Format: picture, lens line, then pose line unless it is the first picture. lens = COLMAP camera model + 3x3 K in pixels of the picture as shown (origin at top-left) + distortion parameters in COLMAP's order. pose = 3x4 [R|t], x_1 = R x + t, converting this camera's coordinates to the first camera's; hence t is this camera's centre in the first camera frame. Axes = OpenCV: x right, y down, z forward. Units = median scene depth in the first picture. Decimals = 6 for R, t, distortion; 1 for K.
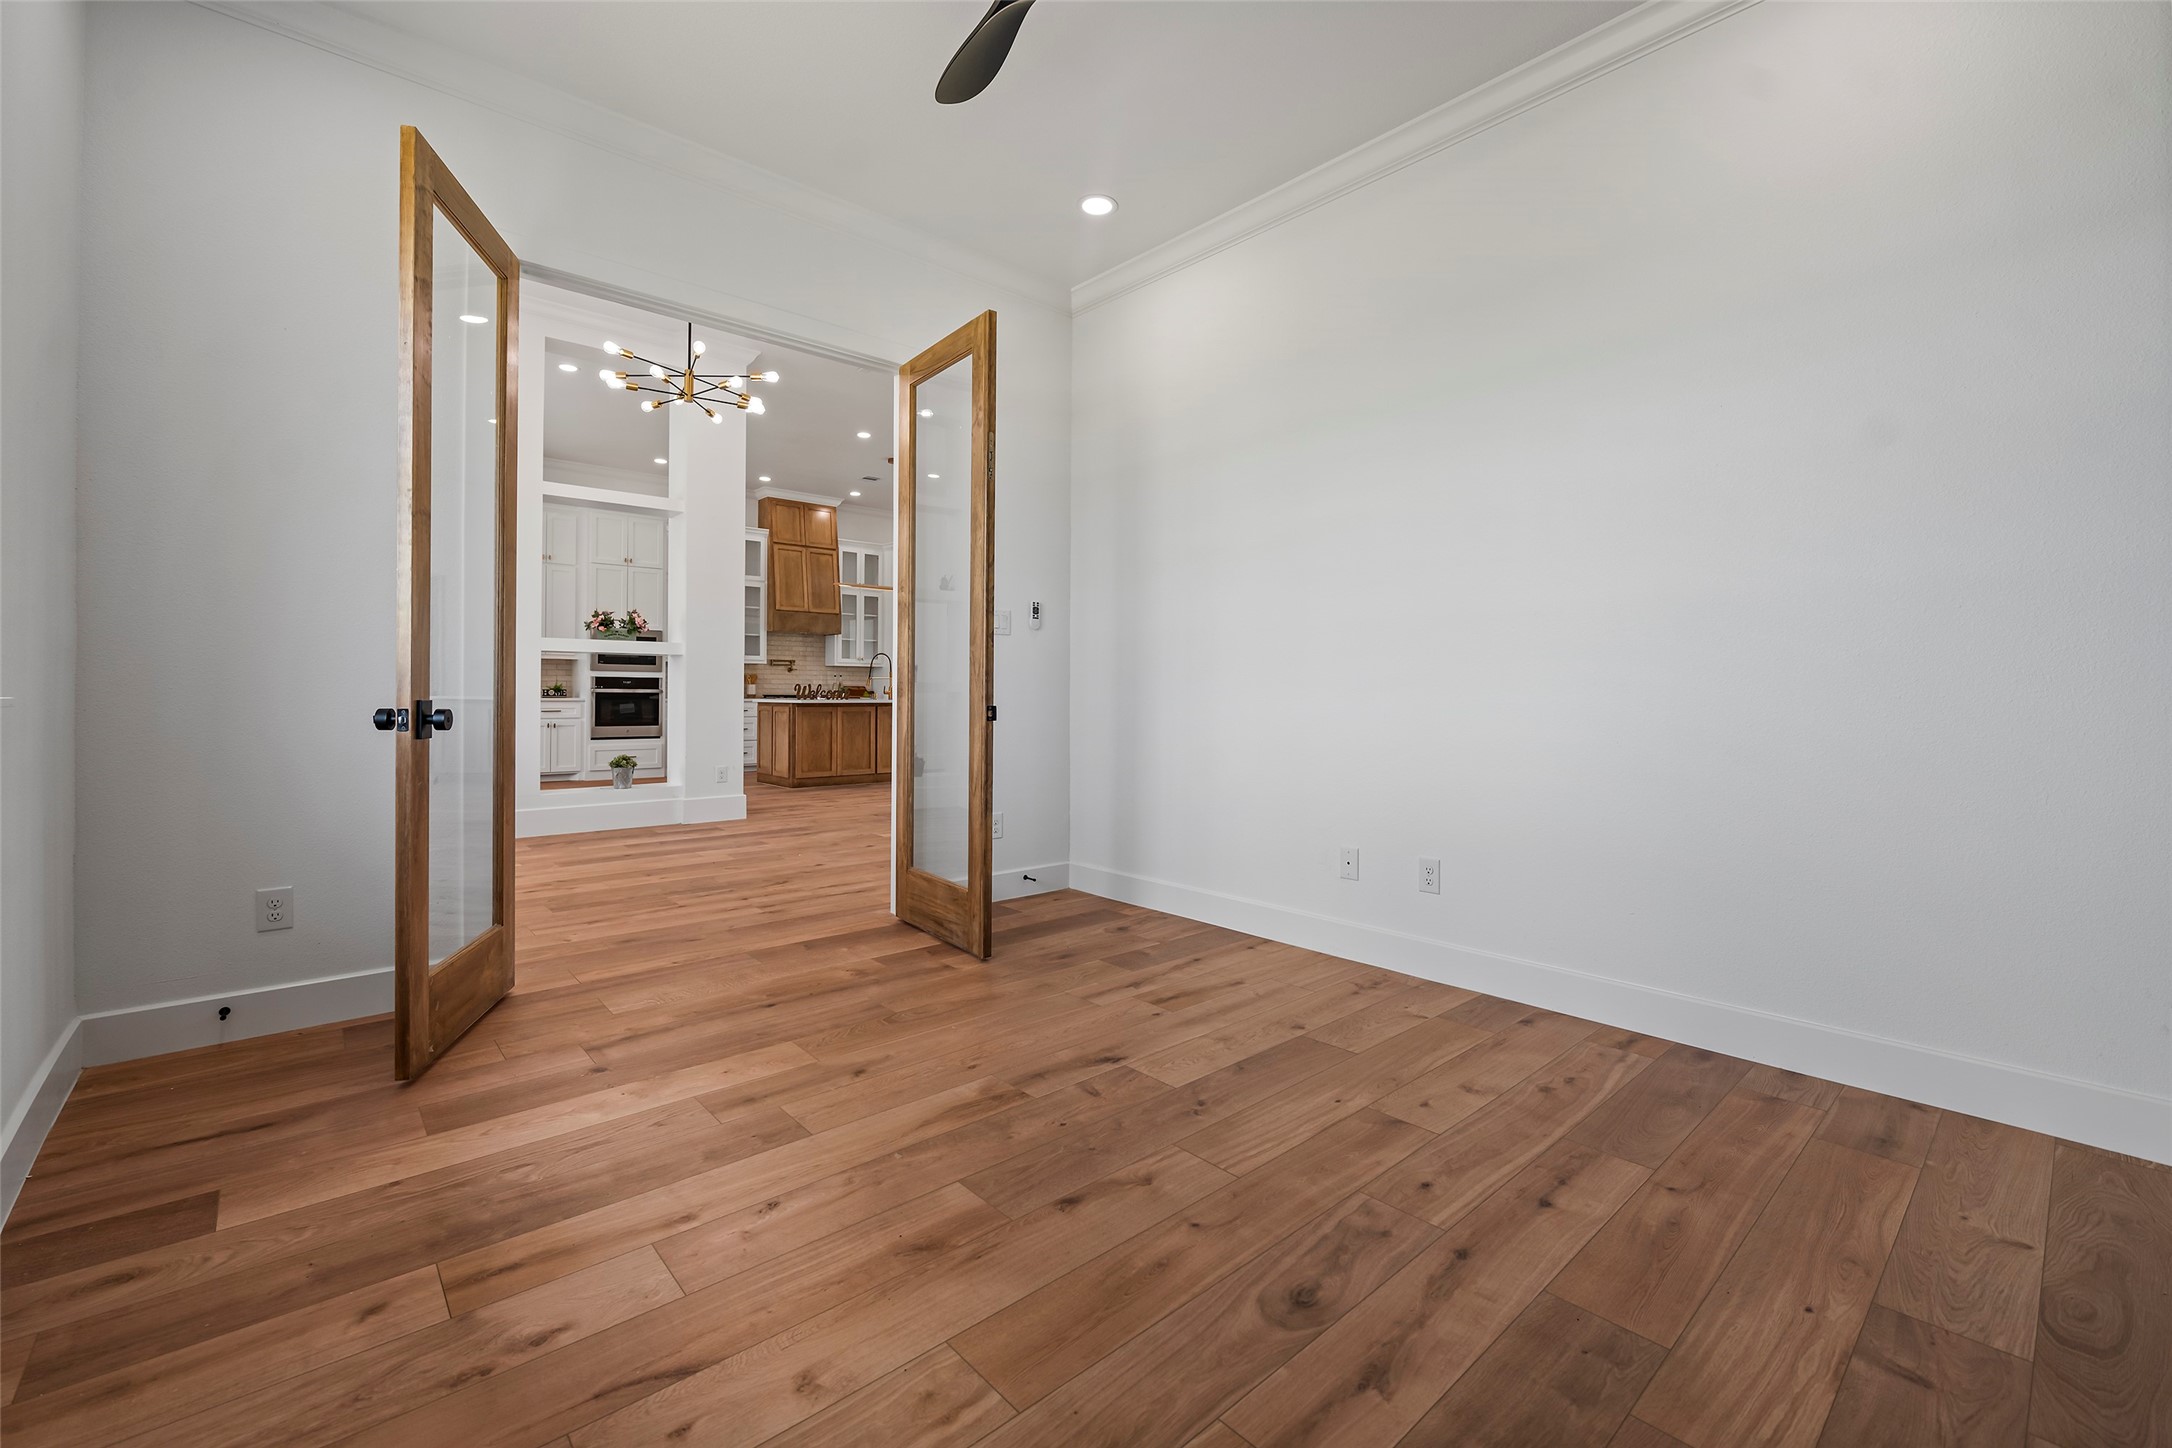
lens RADIAL K [[930.6, 0, 1088.9], [0, 930.6, 698.2], [0, 0, 1]] dist [-0.007302, -0.000581]
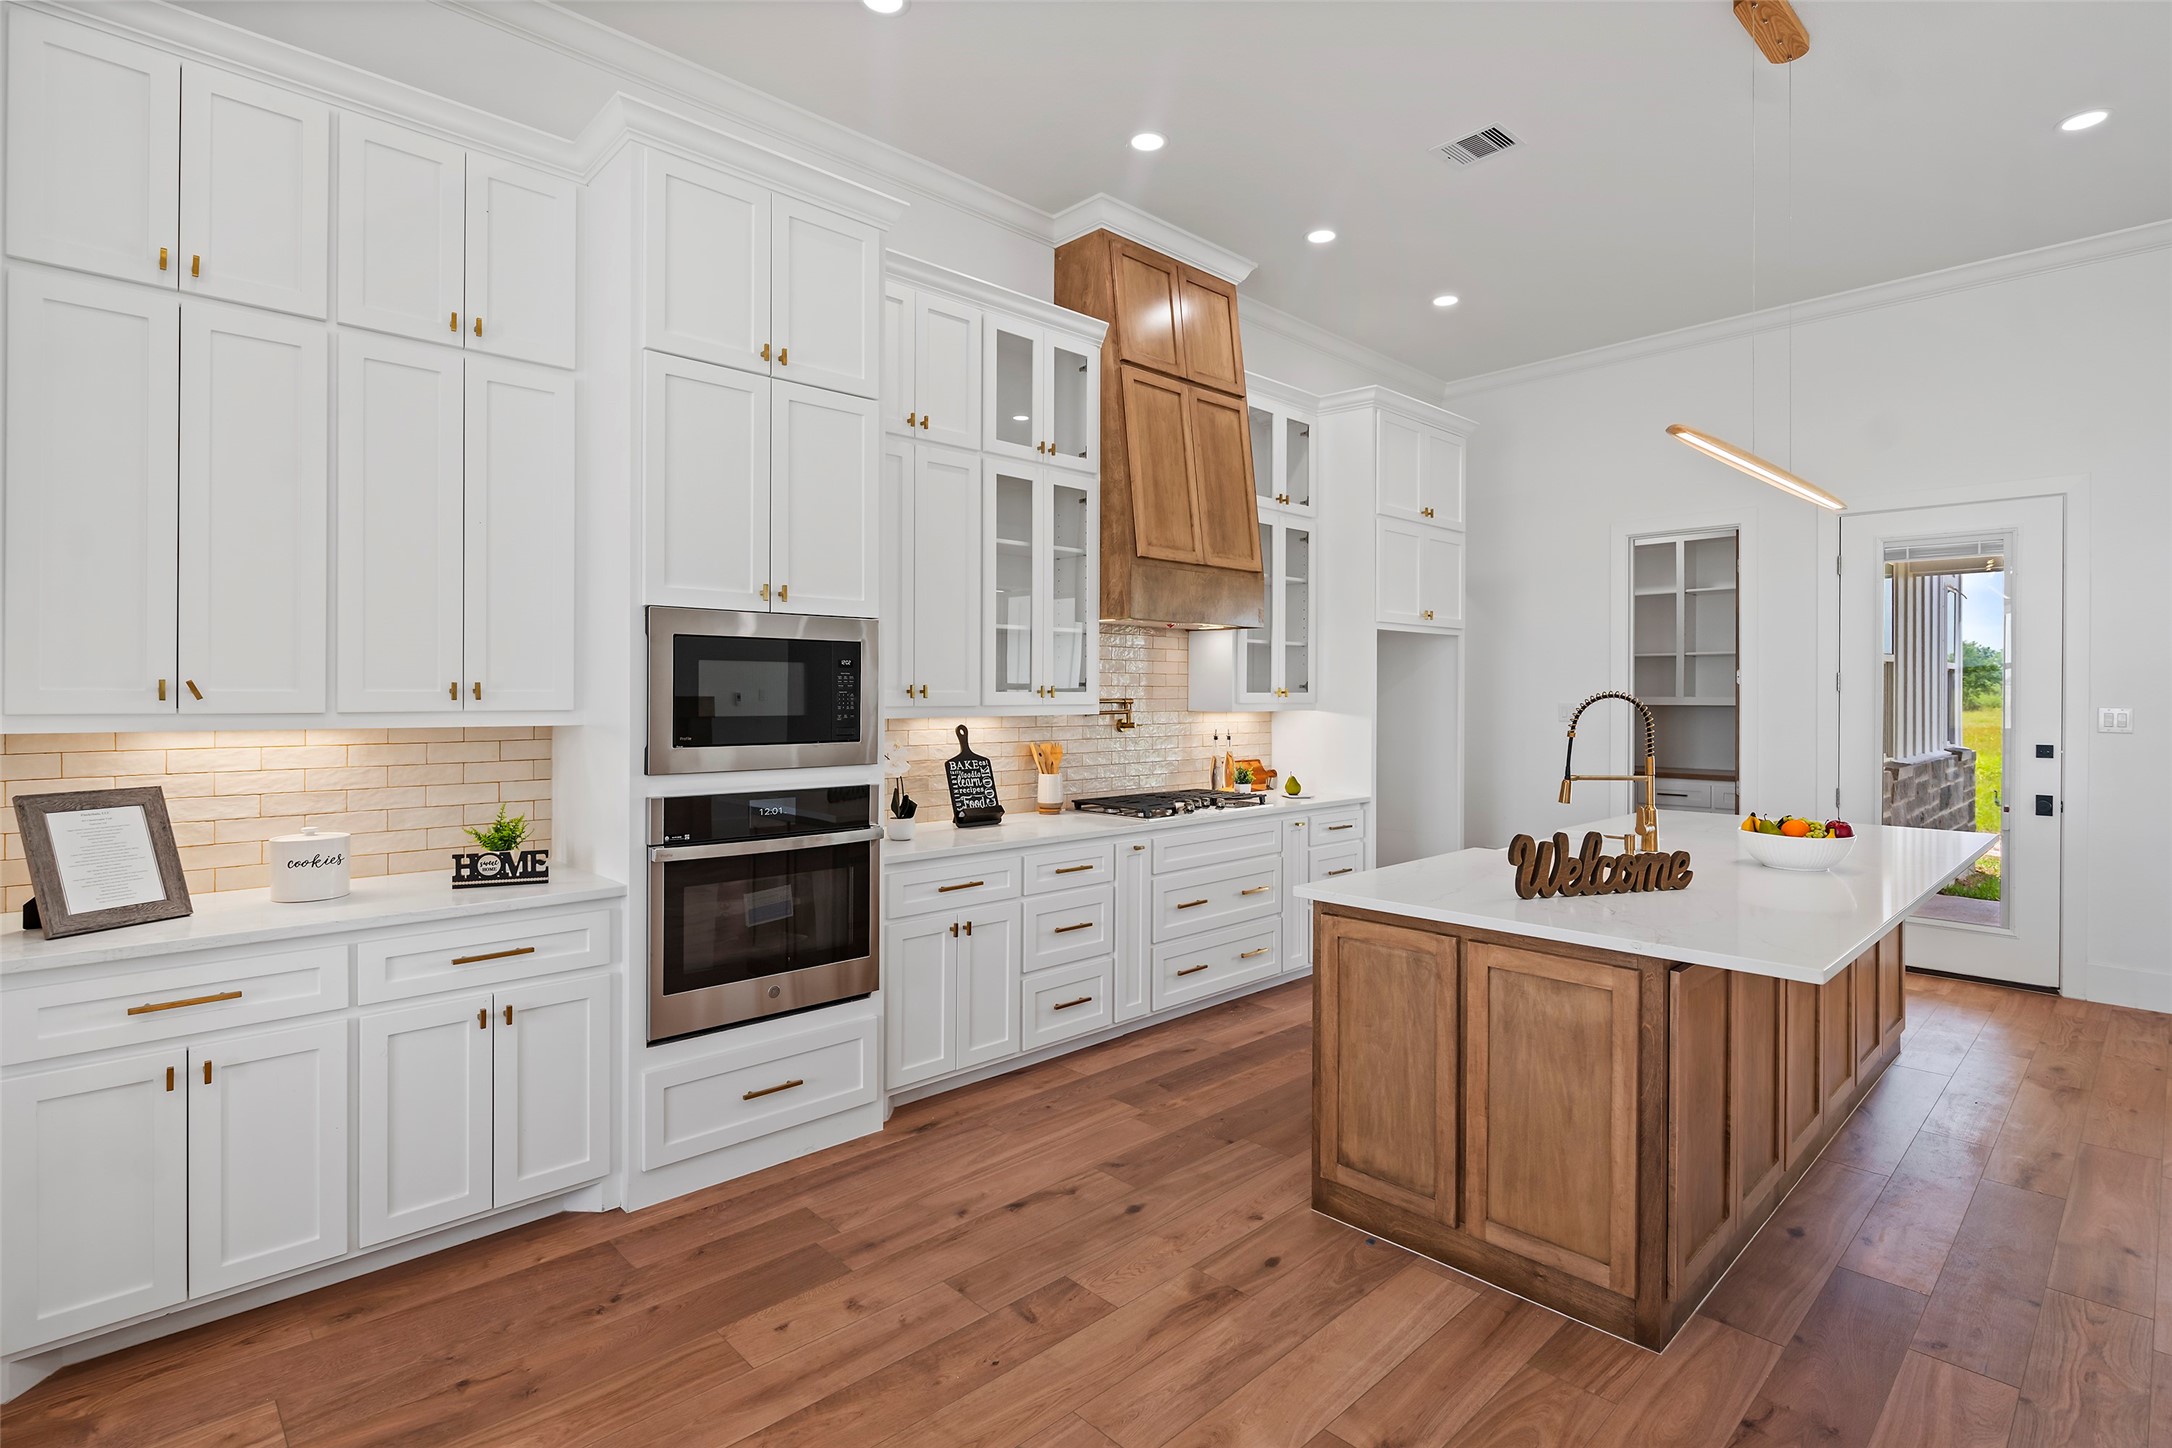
lens RADIAL K [[1064.3, 0, 1078.3], [0, 1064.3, 688.1], [0, 0, 1]] dist [-0.006184, -0.000618]
pose [[0.998970, -0.002295, 0.045310, -0.481886], [0.002481, 0.999989, -0.004033, -0.058237], [-0.045300, 0.004141, 0.998965, 0.786634]]
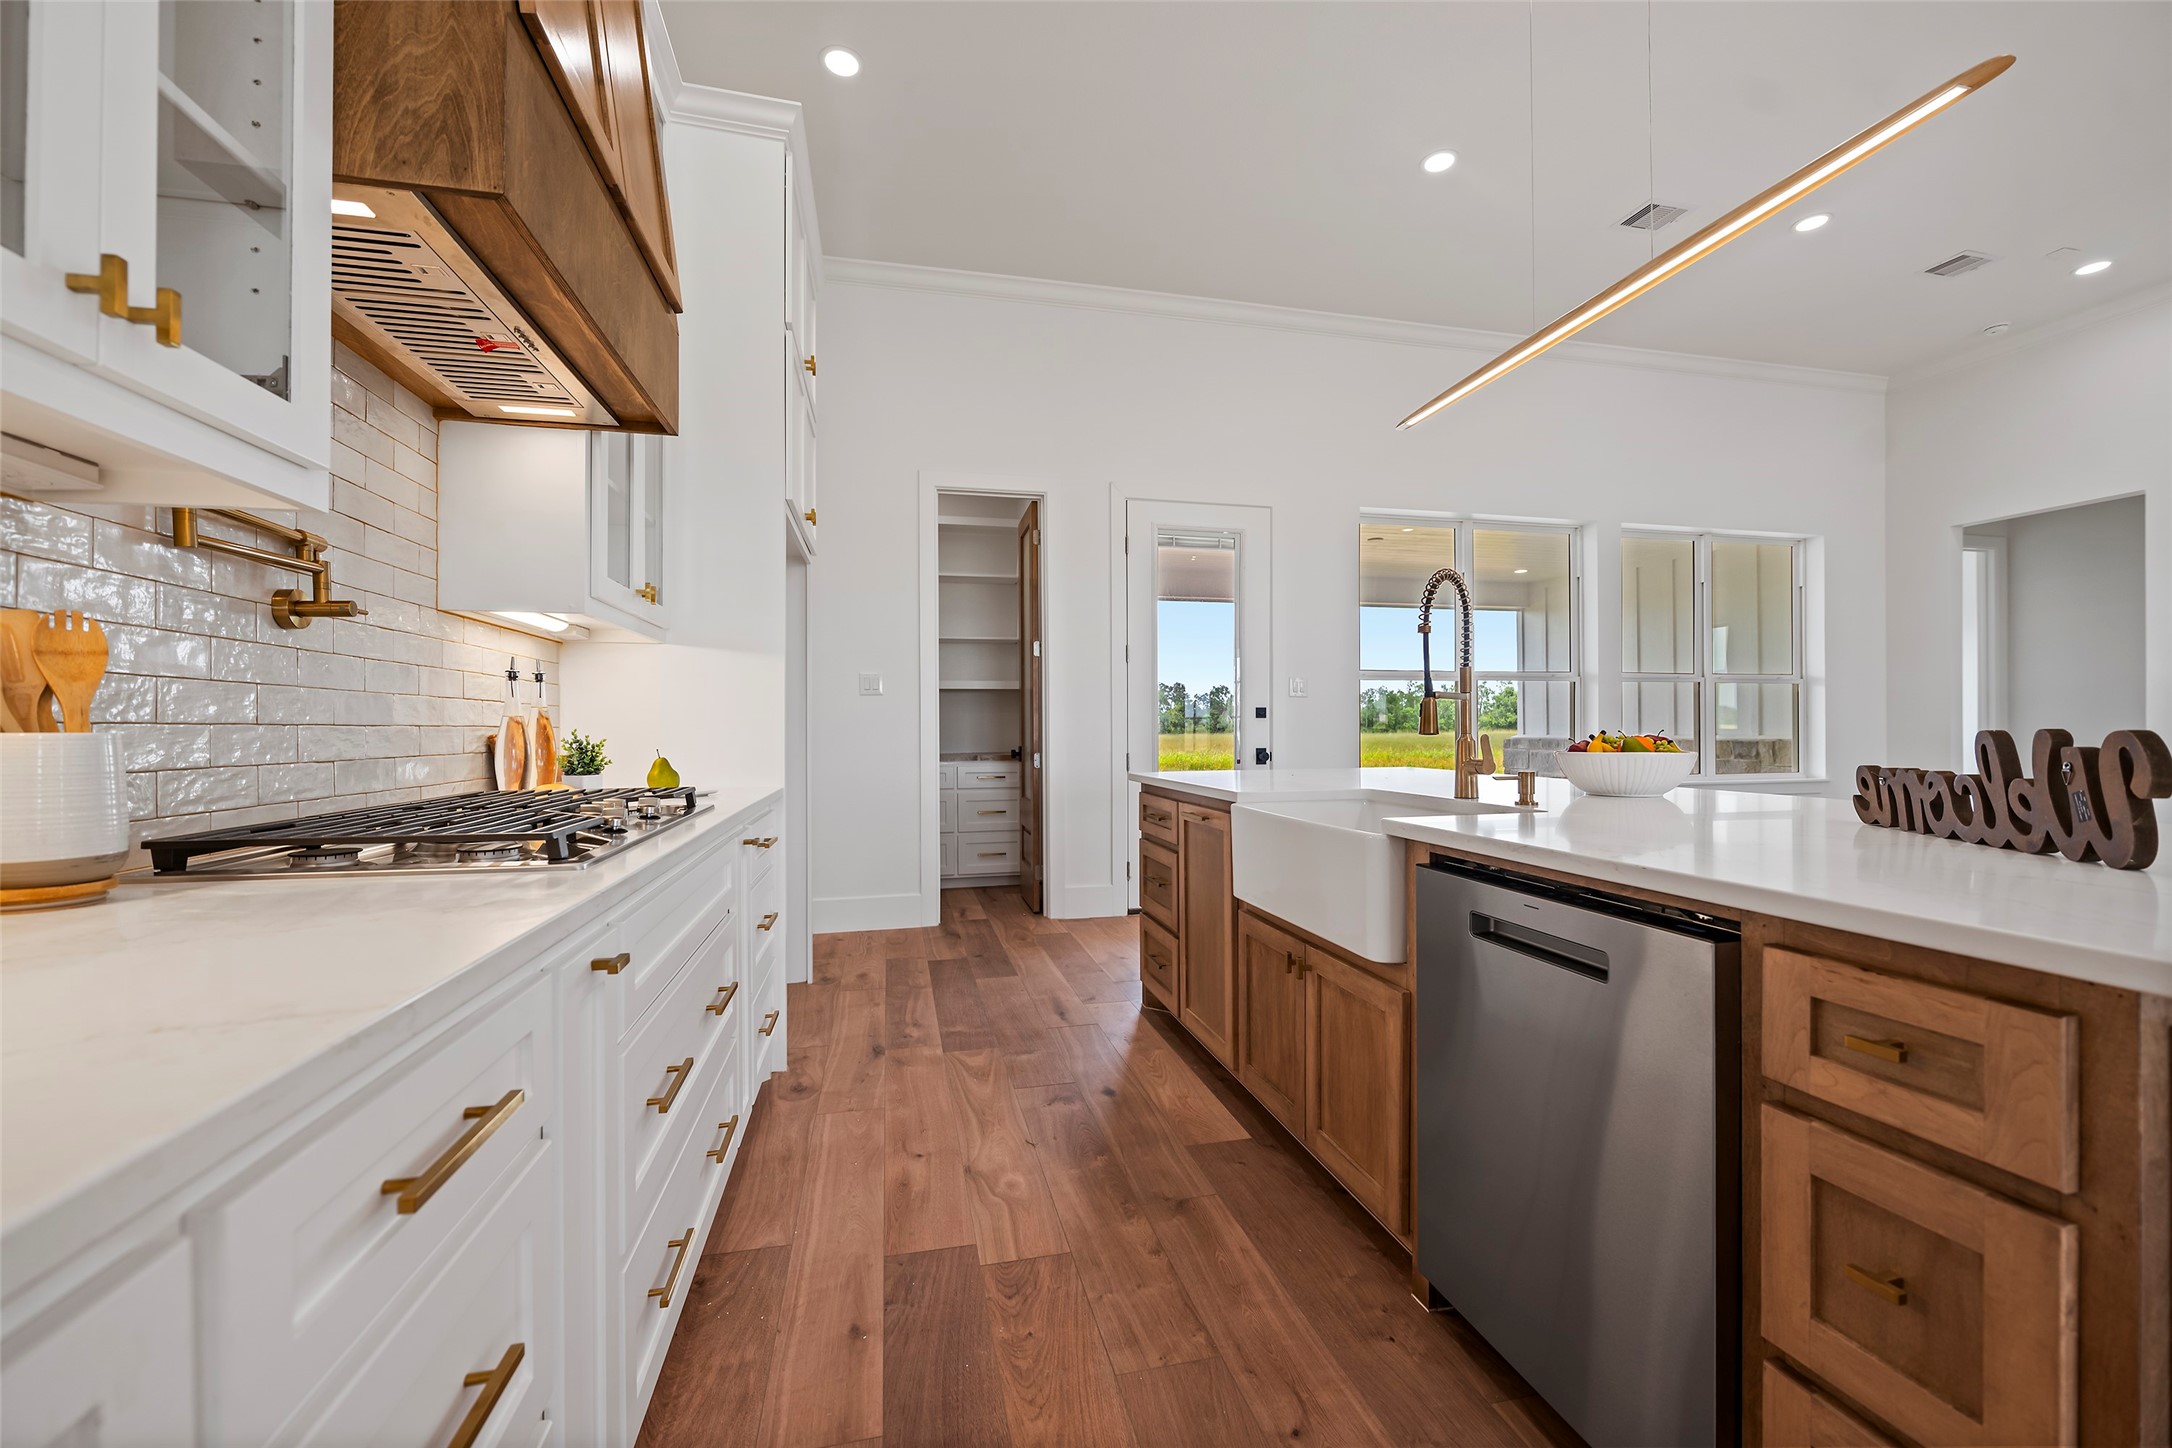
lens RADIAL K [[884.7, 0, 1106.3], [0, 884.7, 722.1], [0, 0, 1]] dist [-0.007552, -0.002846]
pose [[0.453113, -0.001087, 0.891452, -0.506351], [0.003384, 0.999994, -0.000501, -0.019945], [-0.891447, 0.003244, 0.453114, 1.149889]]
